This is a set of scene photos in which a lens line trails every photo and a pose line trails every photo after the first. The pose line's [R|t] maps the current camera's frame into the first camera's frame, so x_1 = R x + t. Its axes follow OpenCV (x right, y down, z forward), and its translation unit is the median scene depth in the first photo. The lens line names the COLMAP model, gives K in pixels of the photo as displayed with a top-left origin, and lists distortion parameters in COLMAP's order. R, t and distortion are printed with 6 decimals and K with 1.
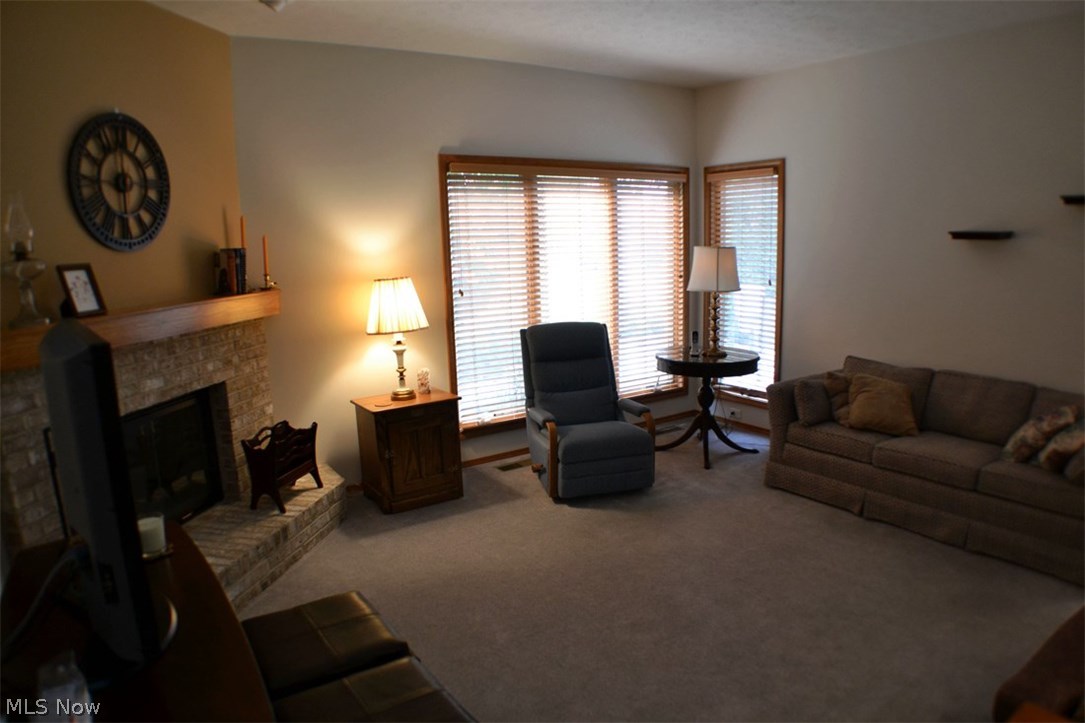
lens RADIAL K [[692.1, 0, 531.7], [0, 692.1, 375.0], [0, 0, 1]] dist [-0.168706, 0.041440]
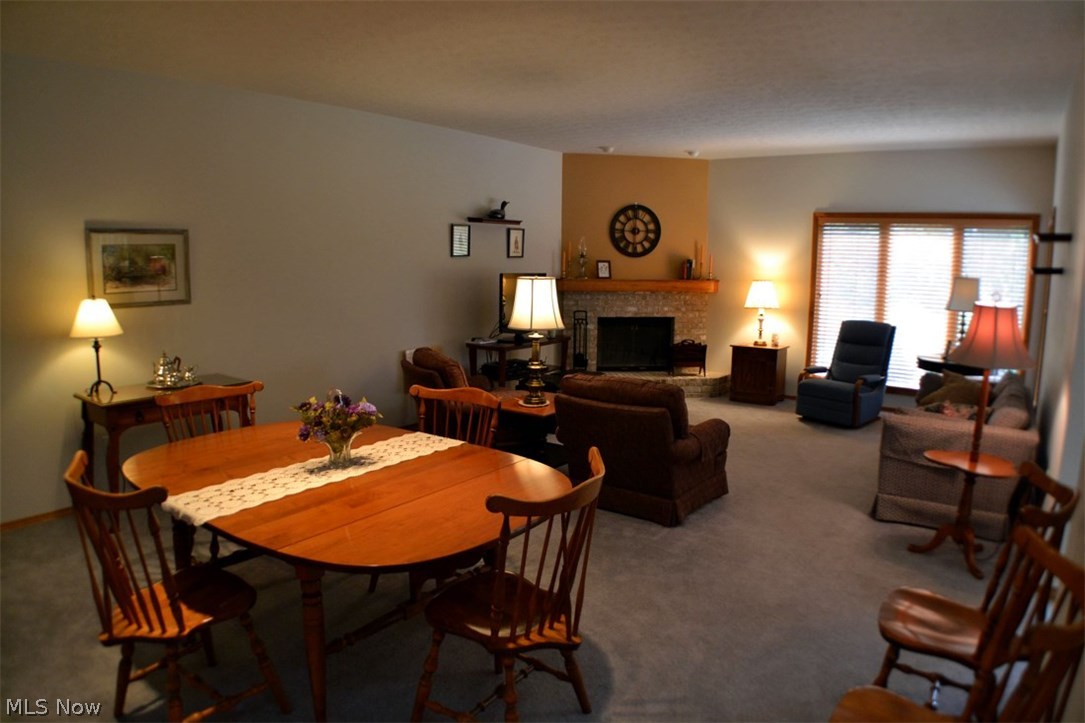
lens RADIAL K [[692.1, 0, 531.7], [0, 692.1, 375.0], [0, 0, 1]] dist [-0.168706, 0.041440]
pose [[0.339740, 0.185628, -0.922019, 1.564068], [-0.197030, 0.972624, 0.123215, 0.008843], [0.919650, 0.139805, 0.367013, -0.272866]]
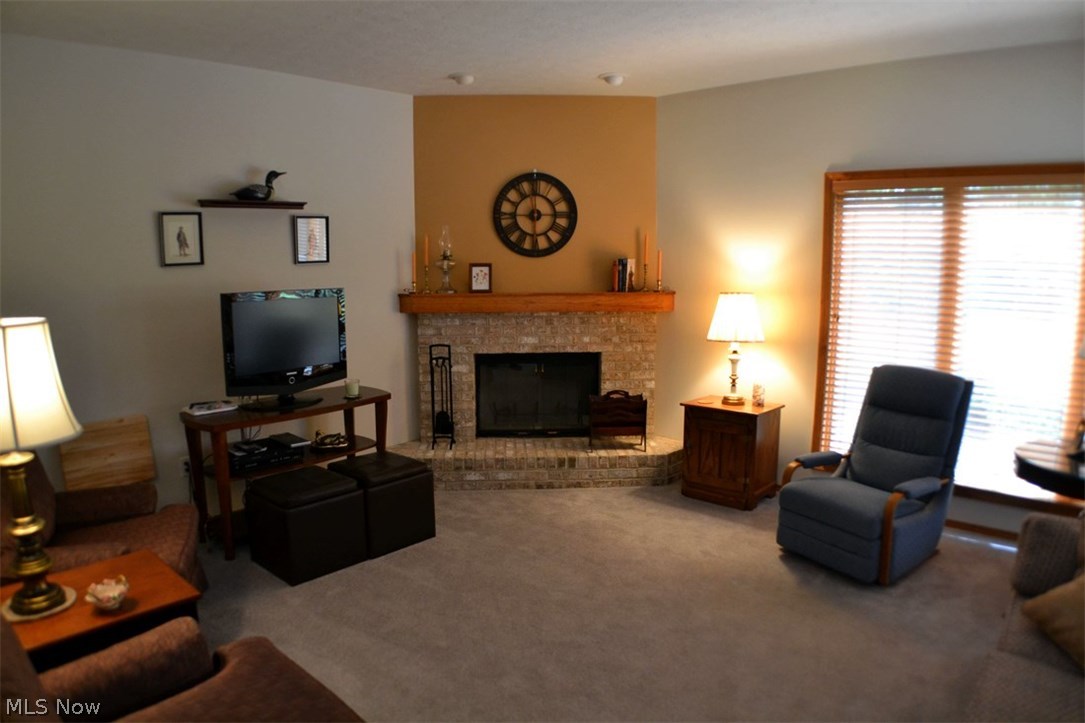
lens RADIAL K [[692.1, 0, 531.7], [0, 692.1, 375.0], [0, 0, 1]] dist [-0.168706, 0.041440]
pose [[0.240678, 0.184034, -0.952998, 0.902388], [-0.187105, 0.972241, 0.140497, -0.121588], [0.952400, 0.144496, 0.268430, 0.479241]]
